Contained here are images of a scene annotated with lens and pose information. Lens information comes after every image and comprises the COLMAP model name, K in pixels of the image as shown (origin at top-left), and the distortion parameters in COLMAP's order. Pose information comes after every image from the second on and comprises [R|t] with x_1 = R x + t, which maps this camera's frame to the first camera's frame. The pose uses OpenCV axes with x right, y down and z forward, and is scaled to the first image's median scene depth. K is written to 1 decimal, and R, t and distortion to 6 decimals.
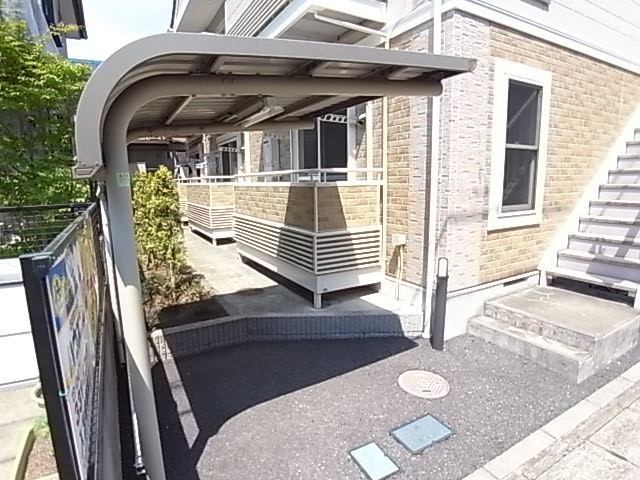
lens RADIAL K [[360.7, 0, 316.4], [0, 360.7, 239.6], [0, 0, 1]] dist [-0.073794, 0.017899]
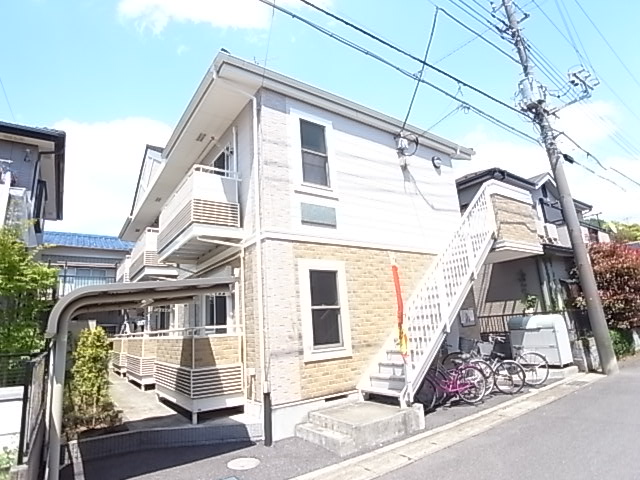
lens RADIAL K [[360.7, 0, 315.1], [0, 360.7, 241.3], [0, 0, 1]] dist [-0.073794, 0.017899]
pose [[0.995051, -0.021112, 0.097098, 0.359444], [0.057574, 0.918920, -0.390218, 0.094618], [-0.080987, 0.393877, 0.915588, -0.599137]]
